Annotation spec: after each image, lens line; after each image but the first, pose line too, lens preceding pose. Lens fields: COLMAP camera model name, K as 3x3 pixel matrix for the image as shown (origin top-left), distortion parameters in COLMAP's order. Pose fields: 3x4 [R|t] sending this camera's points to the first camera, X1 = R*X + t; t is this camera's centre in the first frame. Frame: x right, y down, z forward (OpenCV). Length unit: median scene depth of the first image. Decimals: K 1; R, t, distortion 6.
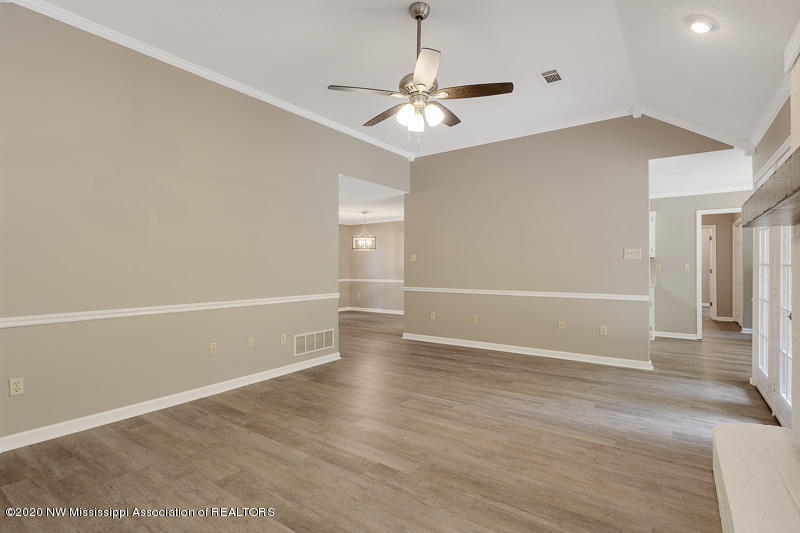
lens RADIAL K [[391.5, 0, 400.4], [0, 391.5, 264.6], [0, 0, 1]] dist [-0.000574, -0.000273]
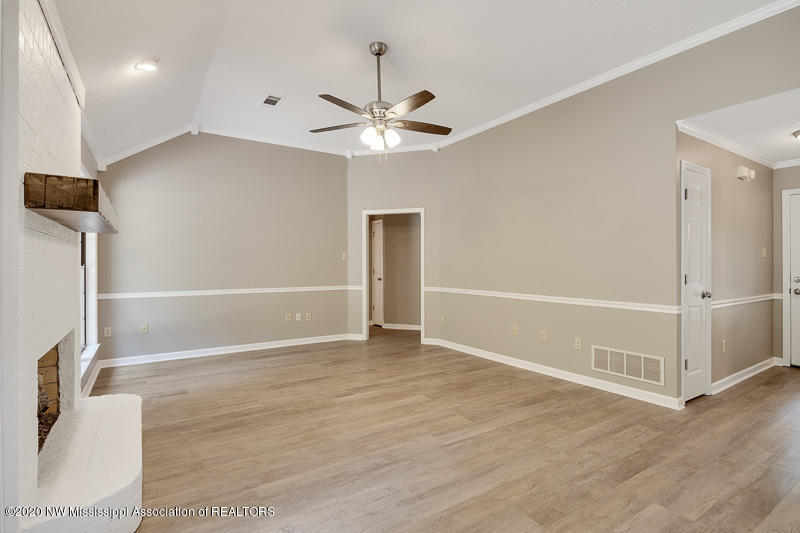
lens RADIAL K [[391.5, 0, 400.4], [0, 391.5, 264.6], [0, 0, 1]] dist [-0.000574, -0.000273]
pose [[-0.361921, 0.002305, -0.932206, 1.060034], [0.003940, 0.999992, 0.000943, -0.002305], [0.932201, -0.003332, -0.361927, 1.400810]]
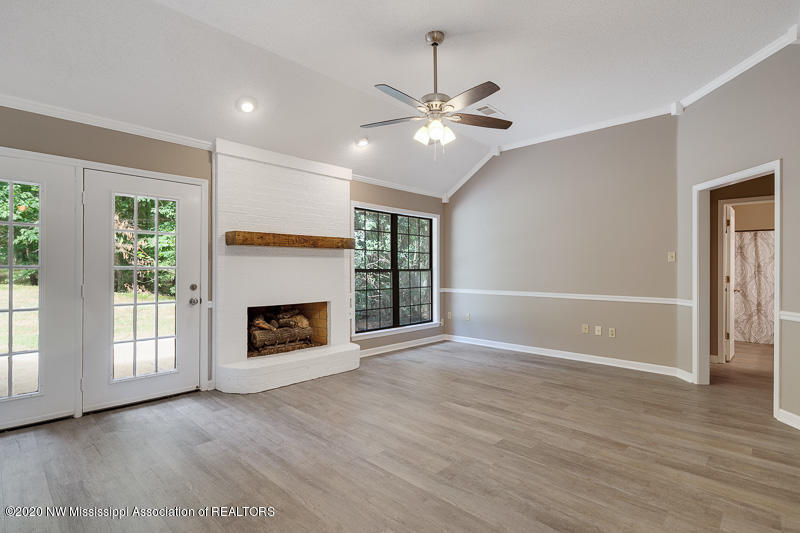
lens RADIAL K [[393.8, 0, 391.5], [0, 393.8, 269.5], [0, 0, 1]] dist [0.000799, -0.000459]
pose [[-0.987552, -0.000298, 0.157290, -0.005998], [-0.000636, 0.999998, -0.002098, 0.007389], [-0.157289, -0.002172, -0.987550, 1.997495]]
